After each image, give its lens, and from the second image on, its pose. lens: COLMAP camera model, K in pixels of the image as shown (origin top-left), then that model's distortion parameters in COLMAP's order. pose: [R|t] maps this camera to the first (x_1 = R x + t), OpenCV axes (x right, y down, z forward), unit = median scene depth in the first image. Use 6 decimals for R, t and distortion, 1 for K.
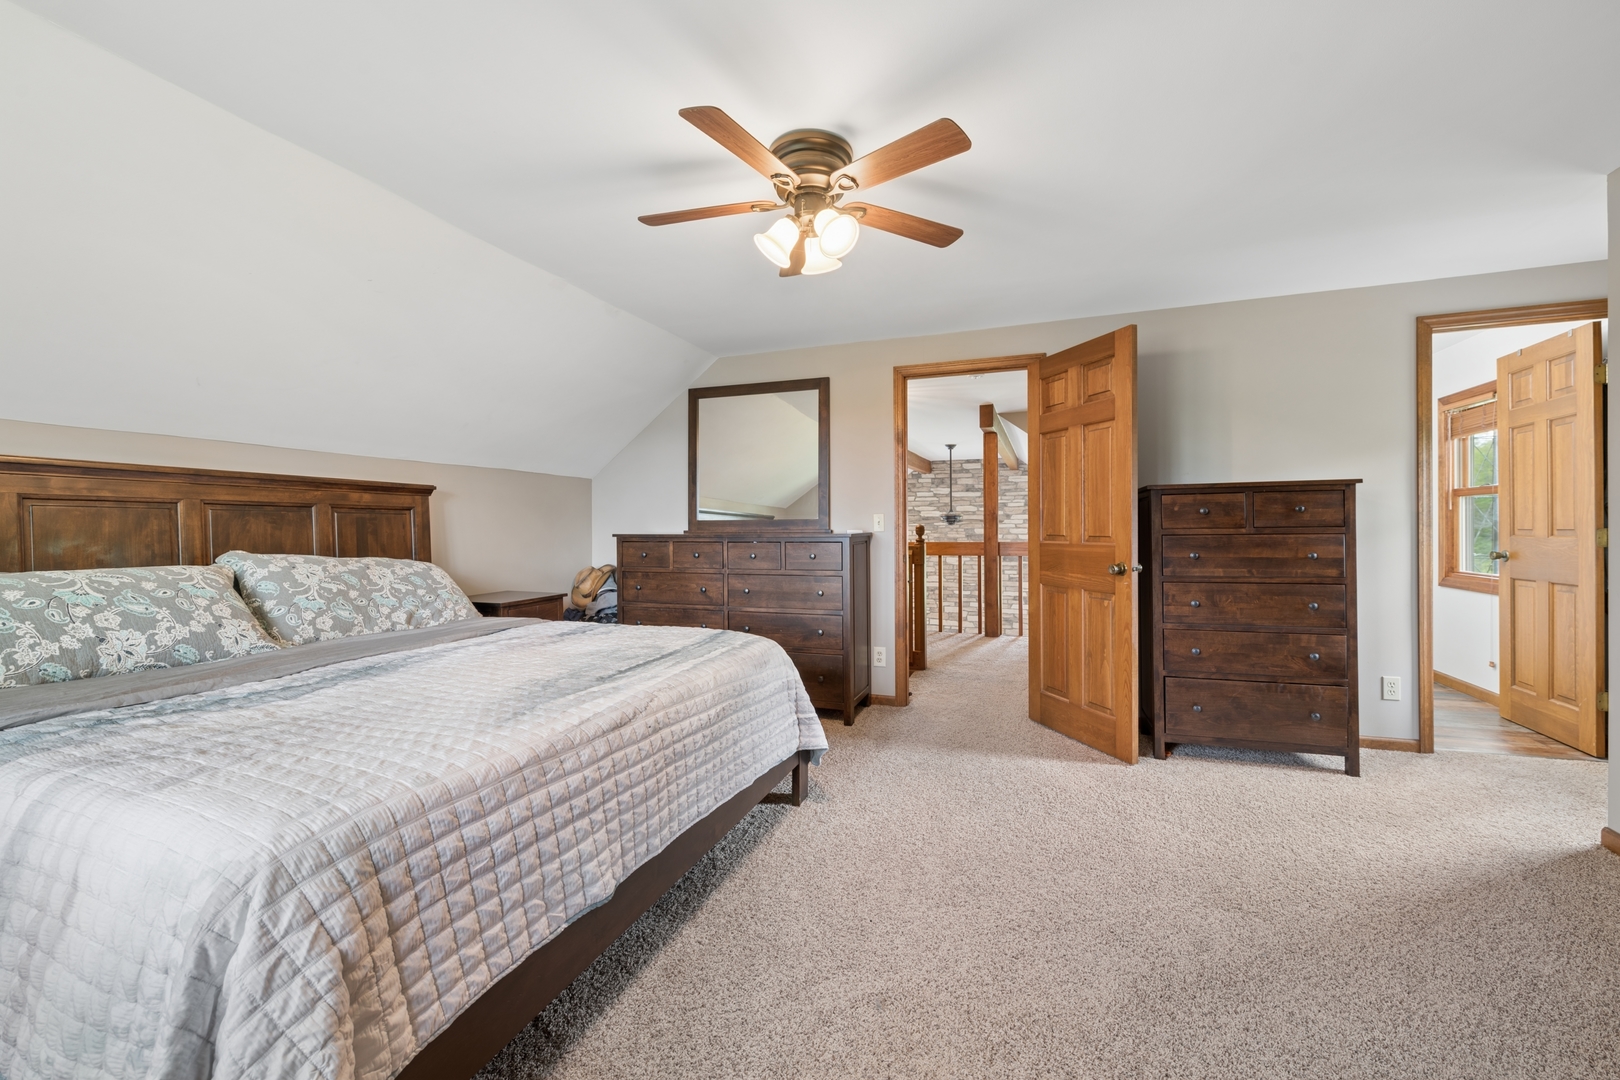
lens RADIAL K [[639.5, 0, 839.6], [0, 639.5, 524.6], [0, 0, 1]] dist [0.001565, -0.002714]
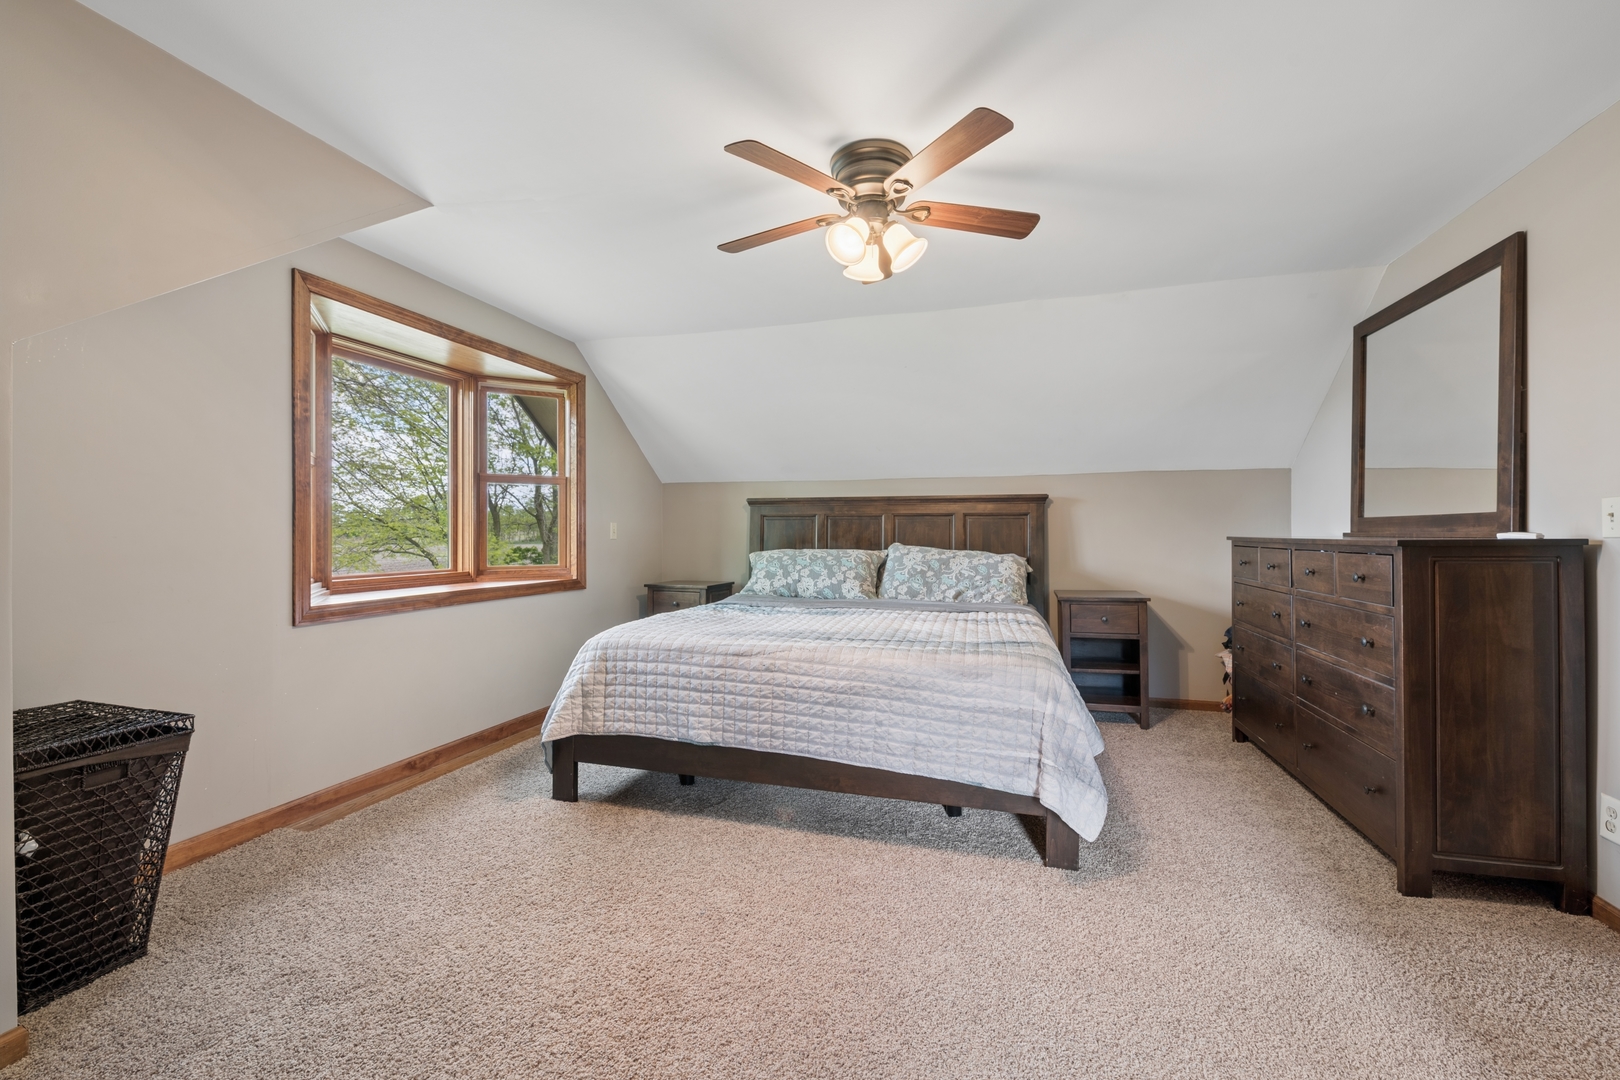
lens RADIAL K [[669.0, 0, 814.7], [0, 669.0, 537.3], [0, 0, 1]] dist [0.000088, -0.002601]
pose [[0.033295, 0.011565, -0.999379, 1.089491], [0.006194, 0.999911, 0.011777, 0.004410], [0.999426, -0.006582, 0.033220, 0.940401]]
